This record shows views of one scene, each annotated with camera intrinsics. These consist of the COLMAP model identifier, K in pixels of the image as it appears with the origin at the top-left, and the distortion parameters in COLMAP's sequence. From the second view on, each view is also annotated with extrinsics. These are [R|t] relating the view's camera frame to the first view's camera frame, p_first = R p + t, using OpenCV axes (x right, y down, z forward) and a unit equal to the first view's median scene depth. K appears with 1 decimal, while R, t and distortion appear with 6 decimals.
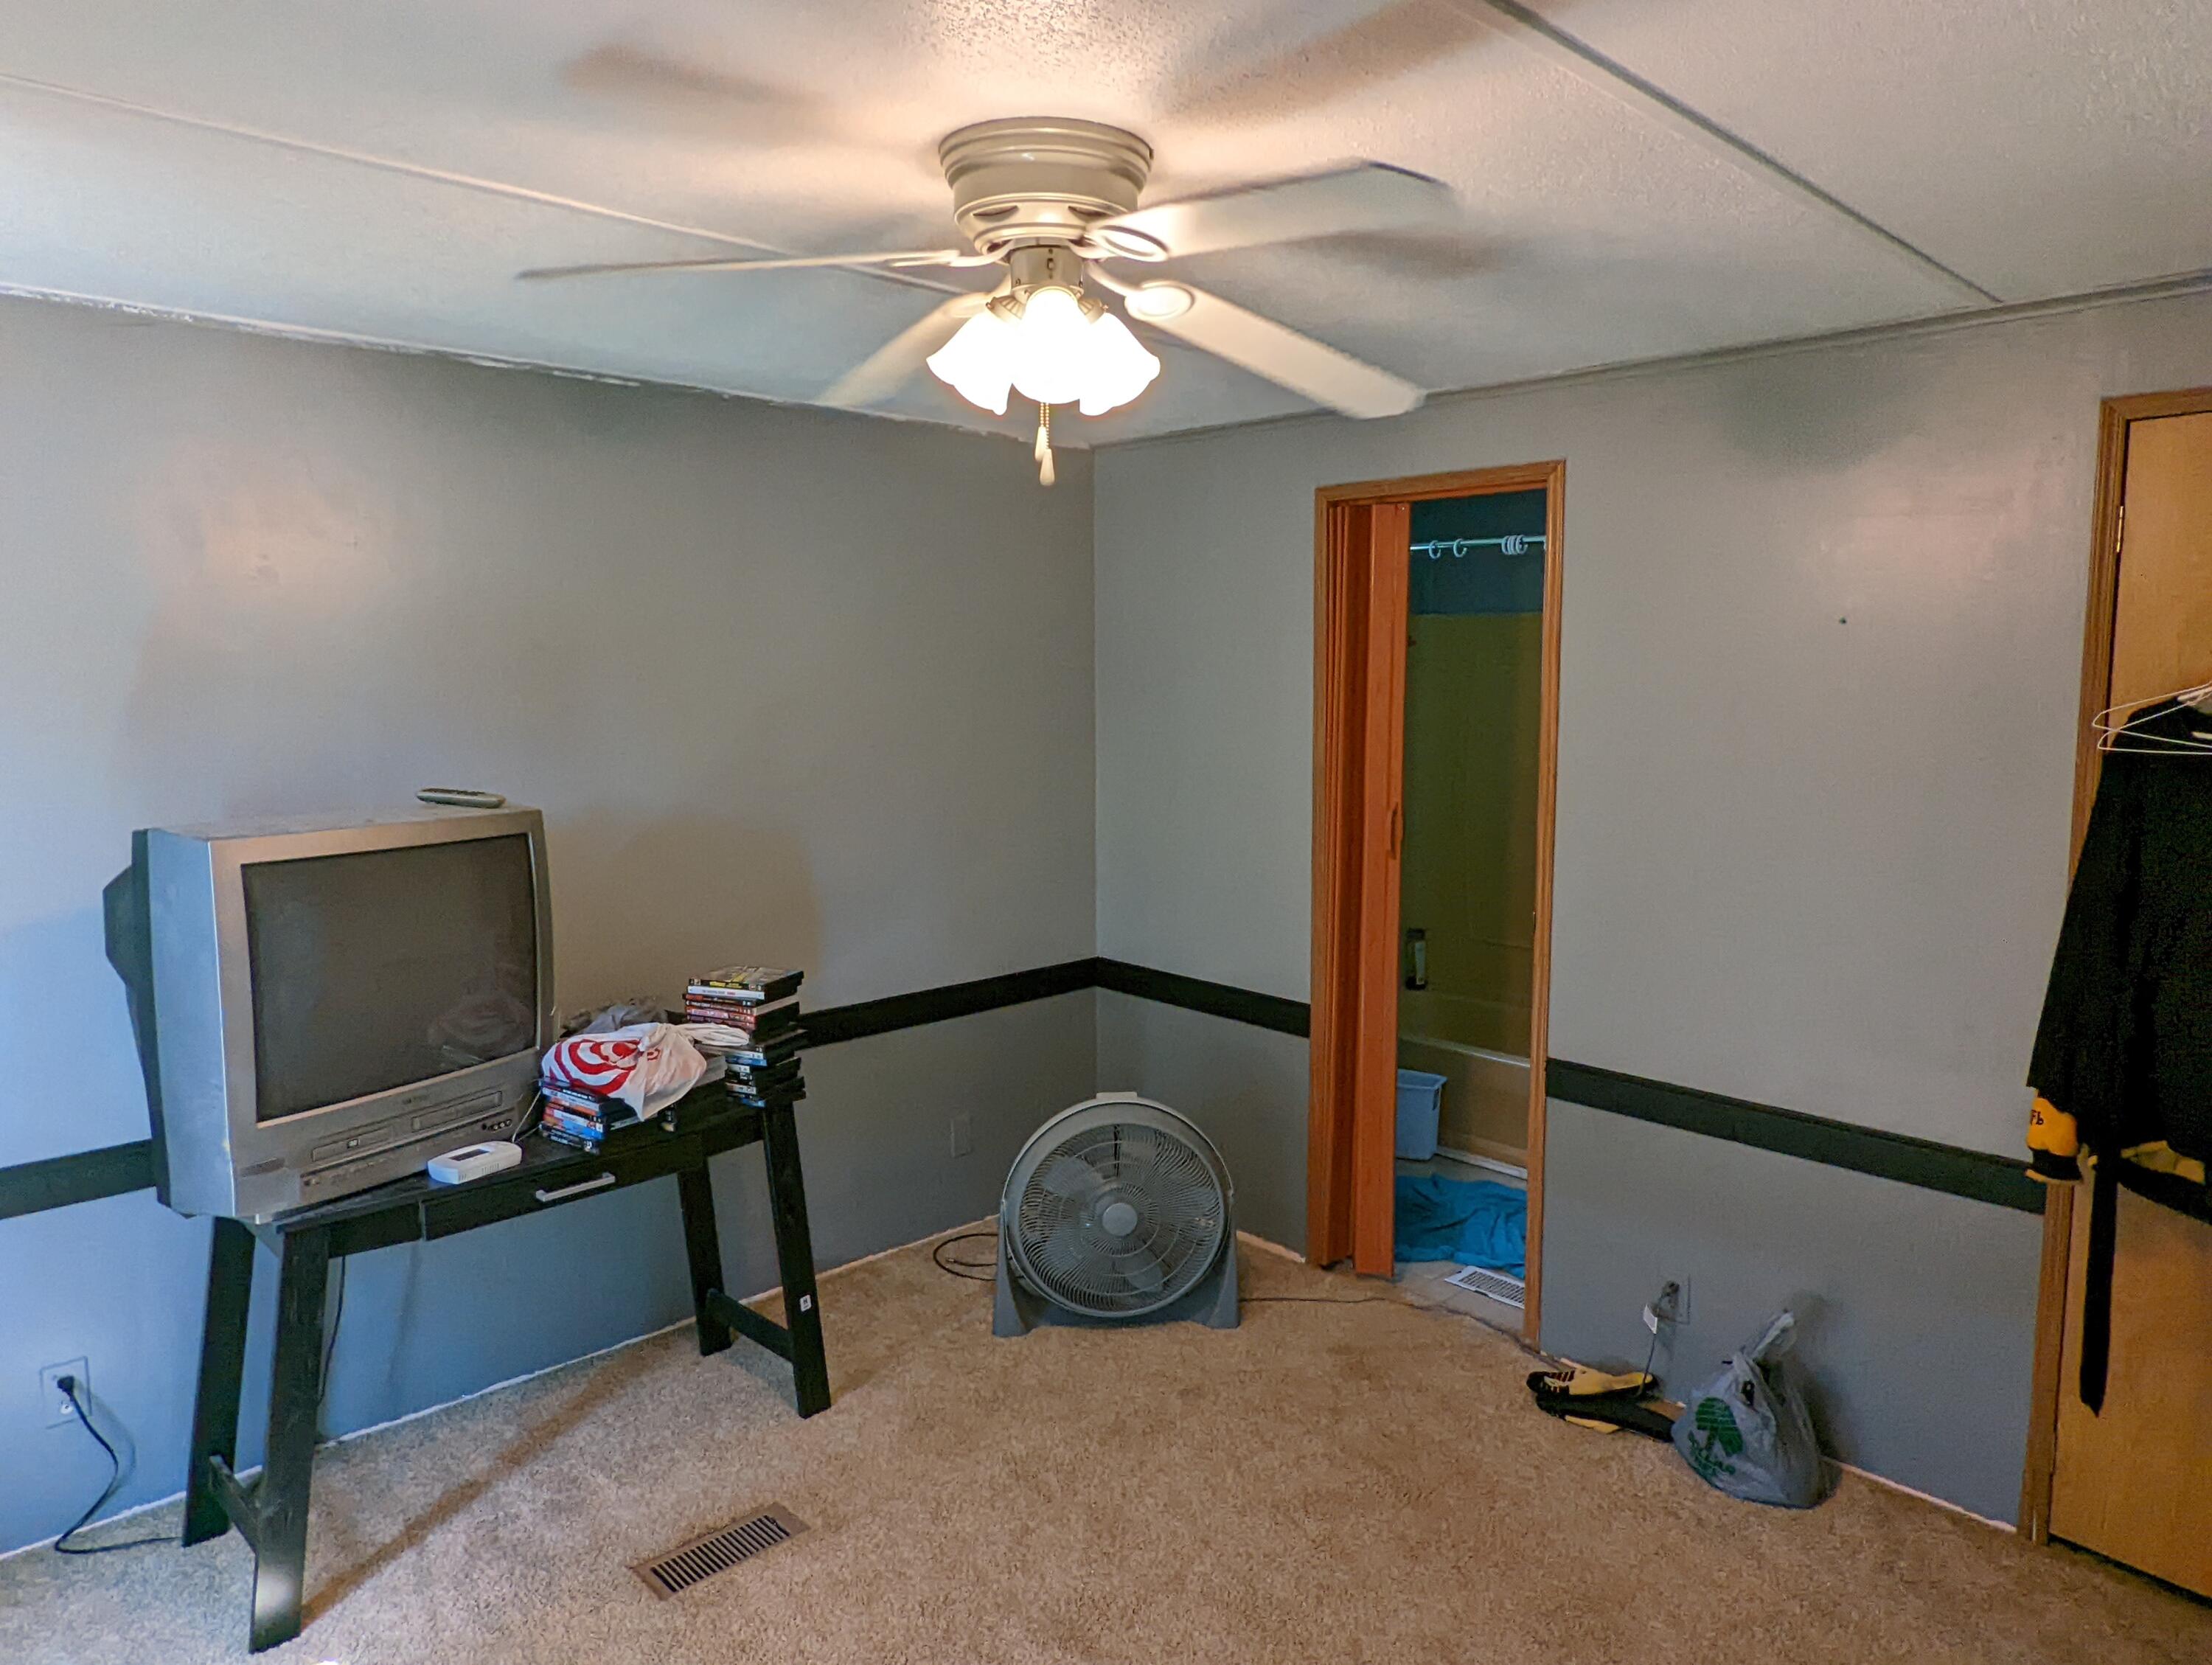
lens RADIAL K [[1439.2, 0, 1098.4], [0, 1439.2, 839.8], [0, 0, 1]] dist [-0.001144, 0.001844]
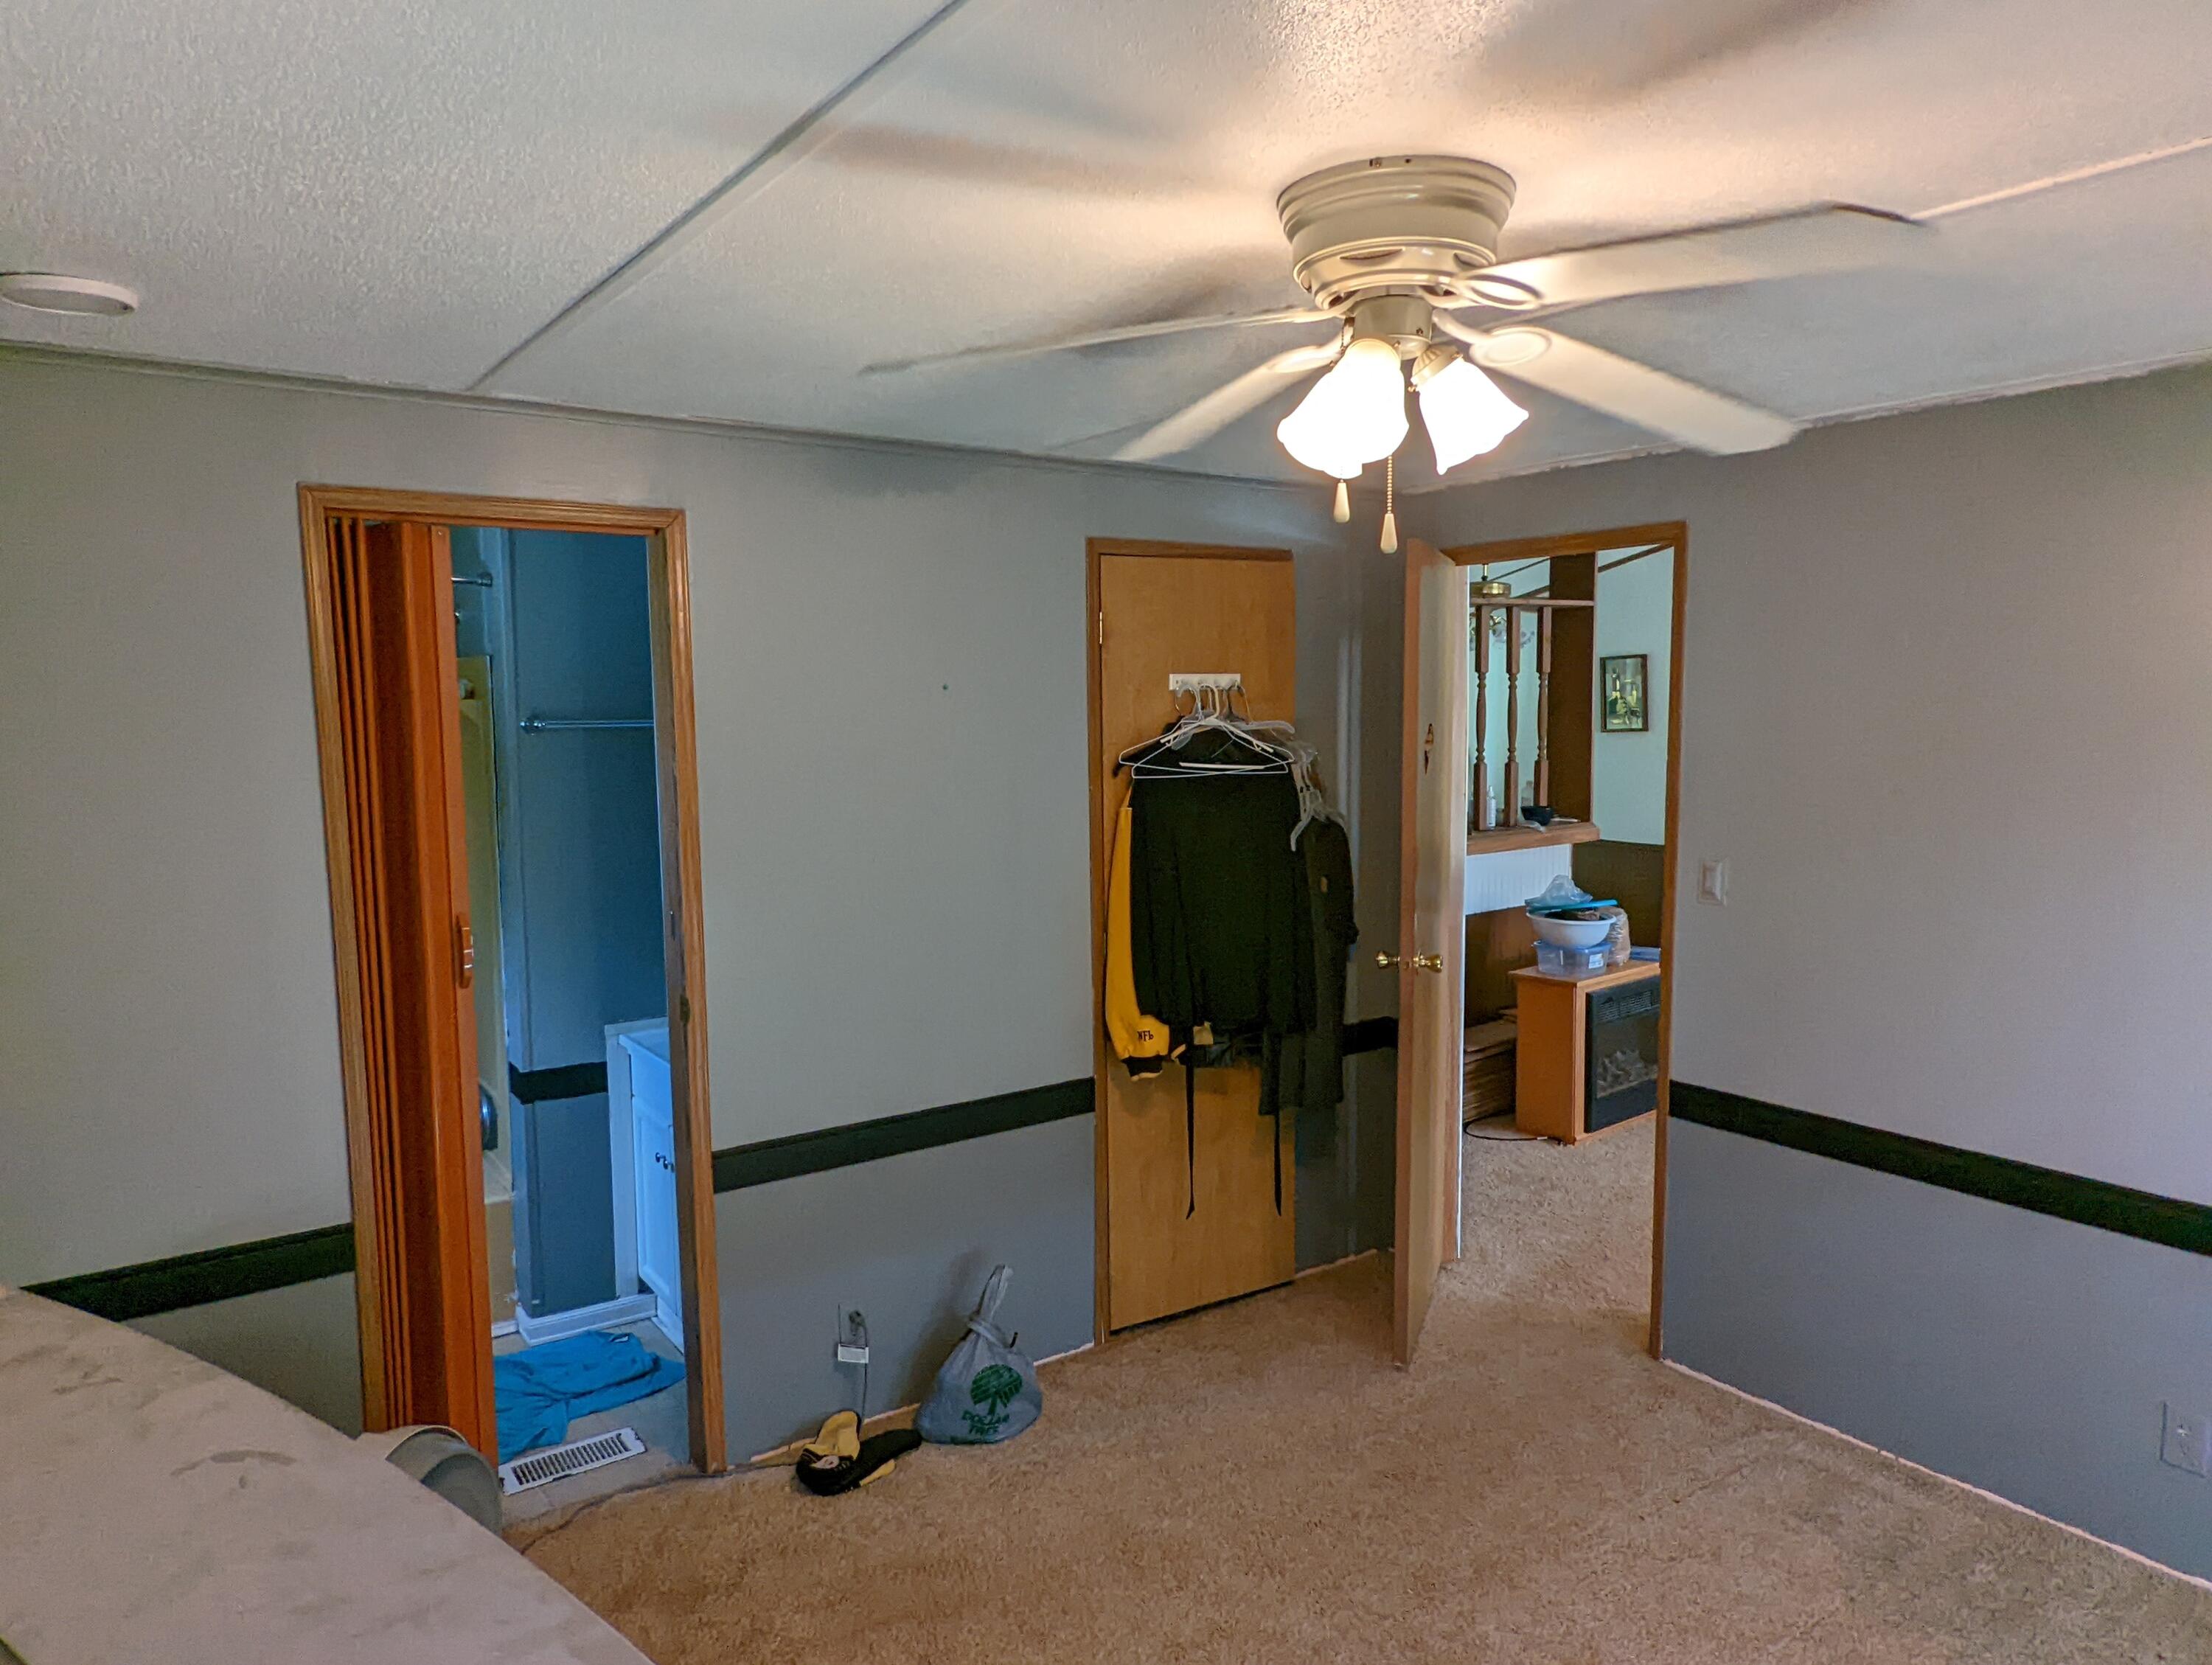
lens RADIAL K [[1439.2, 0, 1098.4], [0, 1439.2, 839.8], [0, 0, 1]] dist [-0.001144, 0.001844]
pose [[0.125835, -0.103080, 0.986681, -0.652361], [0.128678, 0.987881, 0.086794, -0.114046], [-0.983670, 0.116042, 0.137574, 0.720586]]
